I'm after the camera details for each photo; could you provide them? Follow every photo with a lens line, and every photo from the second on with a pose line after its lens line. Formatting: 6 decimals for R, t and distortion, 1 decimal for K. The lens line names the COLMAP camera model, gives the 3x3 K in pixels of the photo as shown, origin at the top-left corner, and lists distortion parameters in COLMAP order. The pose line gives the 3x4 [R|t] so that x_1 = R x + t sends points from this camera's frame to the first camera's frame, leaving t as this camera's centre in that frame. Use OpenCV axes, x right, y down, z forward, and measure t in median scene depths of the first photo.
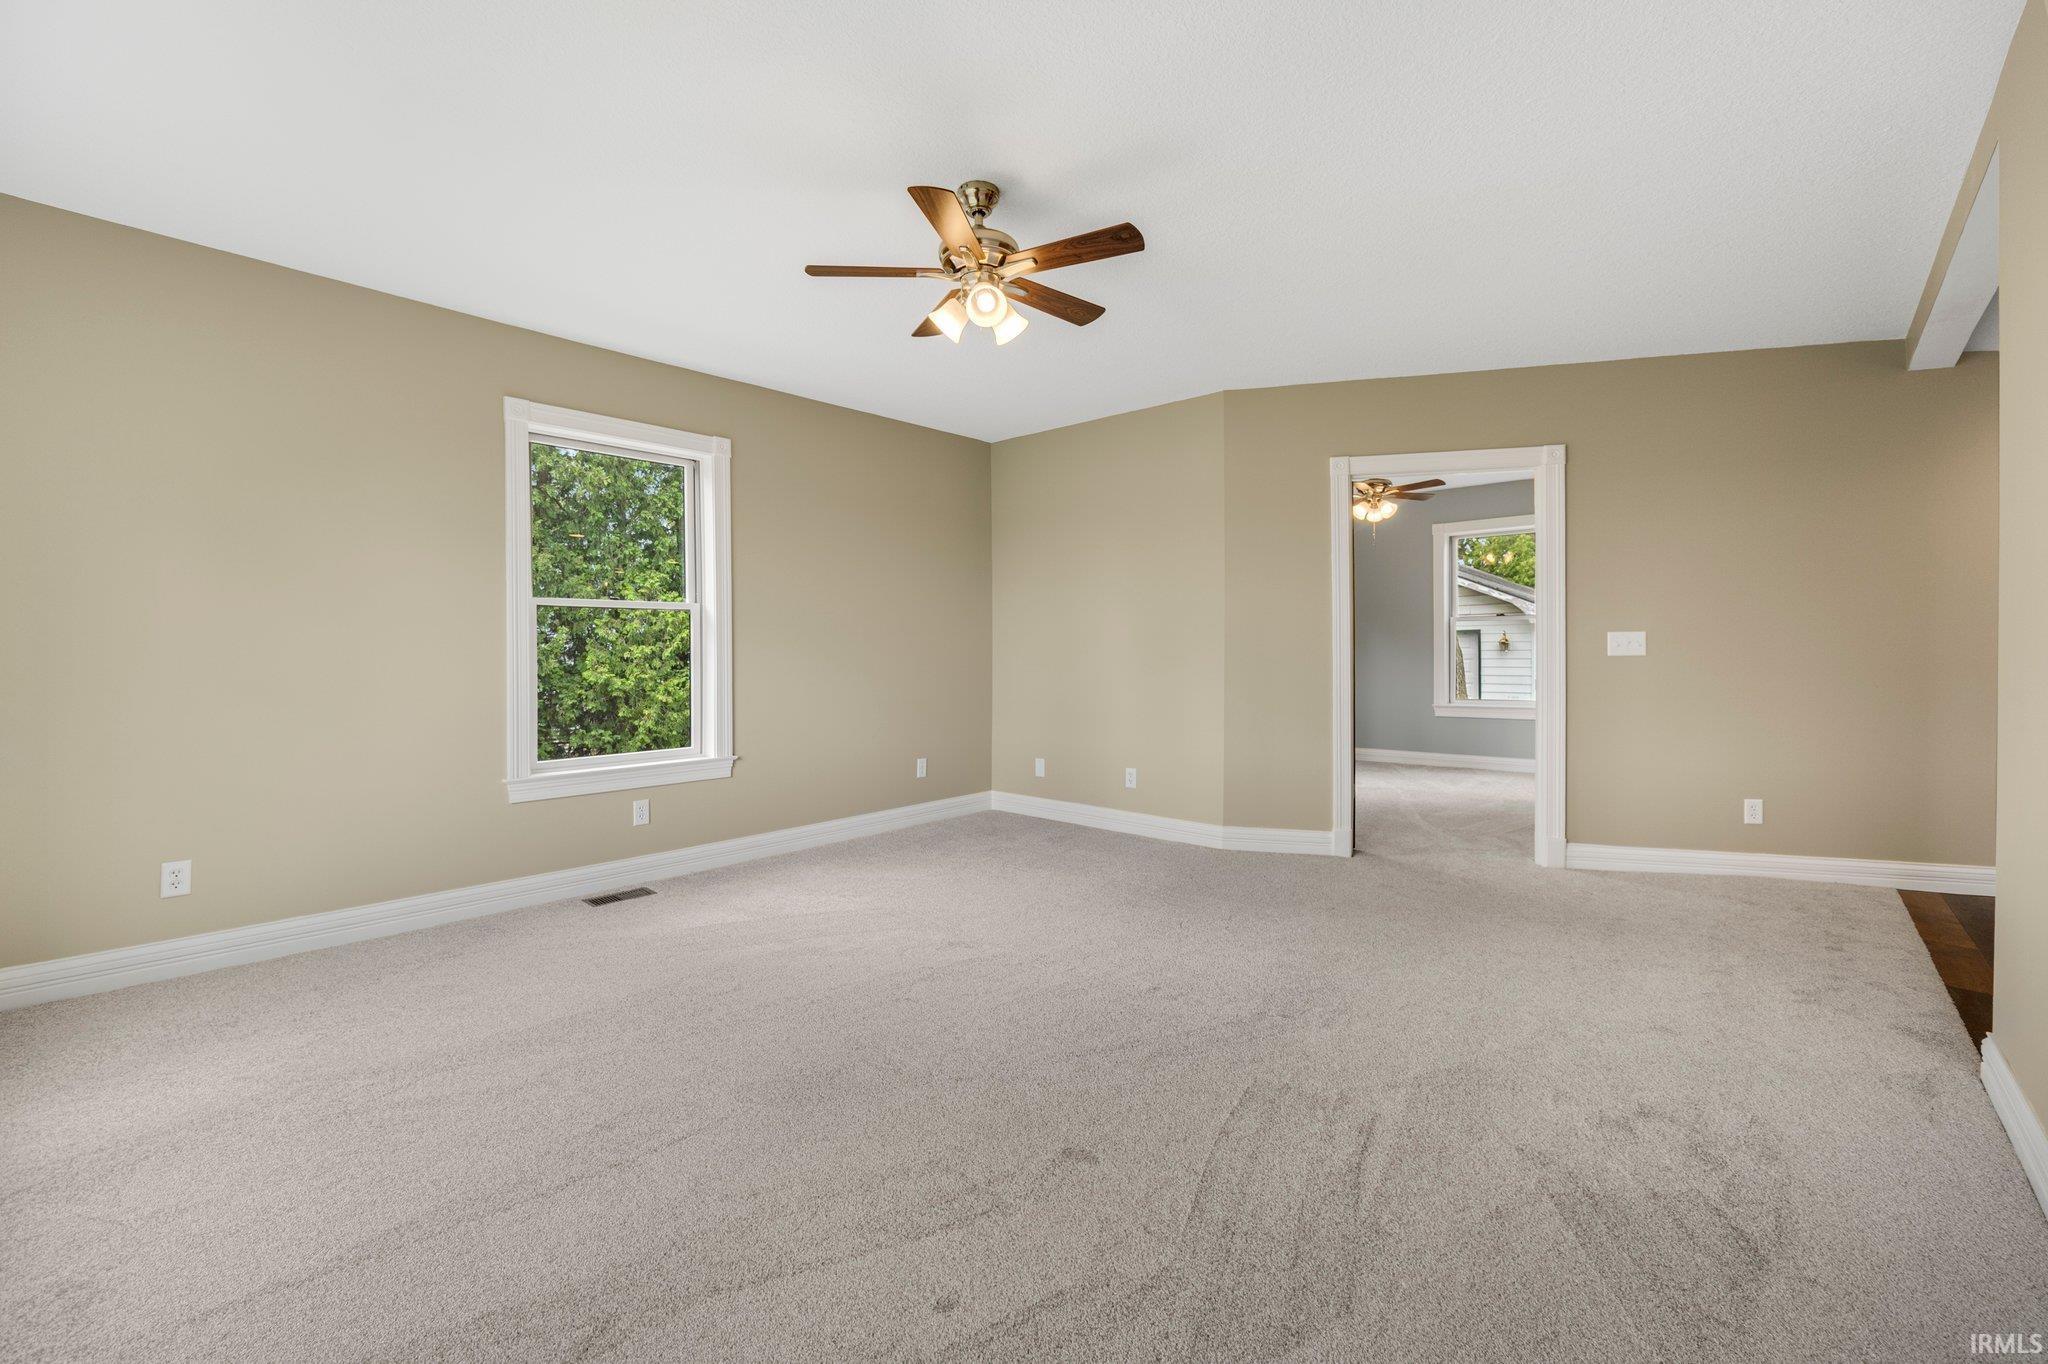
lens RADIAL K [[869.9, 0, 1031.0], [0, 869.9, 692.0], [0, 0, 1]] dist [-0.002002, 0.000284]
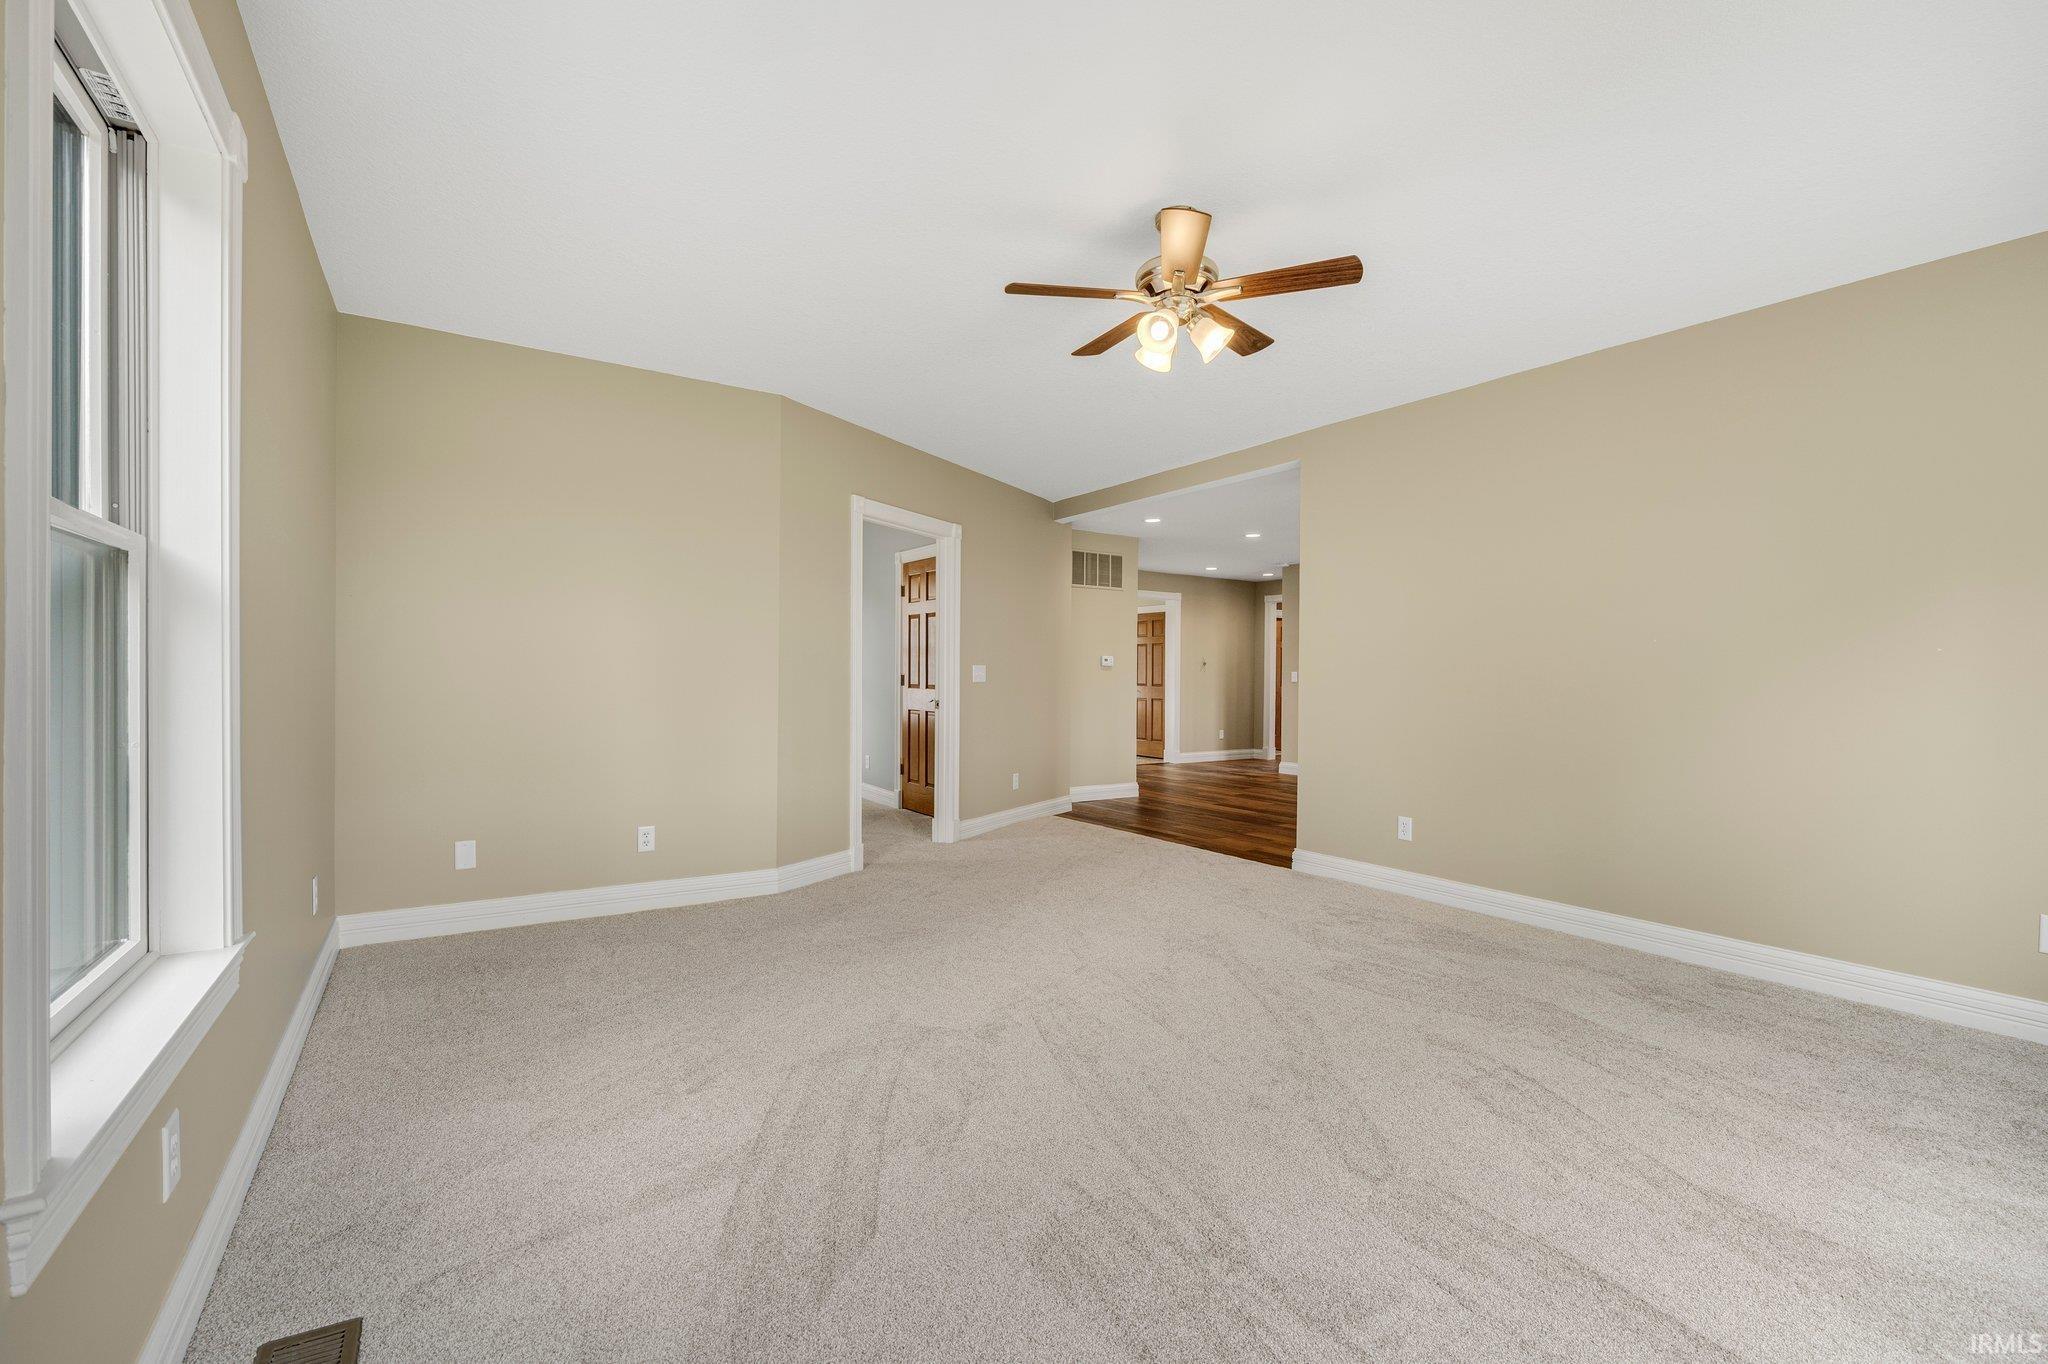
lens RADIAL K [[869.9, 0, 1031.0], [0, 869.9, 692.0], [0, 0, 1]] dist [-0.002002, 0.000284]
pose [[0.243864, -0.010866, 0.969749, -0.617253], [0.035854, 0.999355, 0.002182, -0.023951], [-0.969147, 0.034237, 0.244096, 0.530196]]
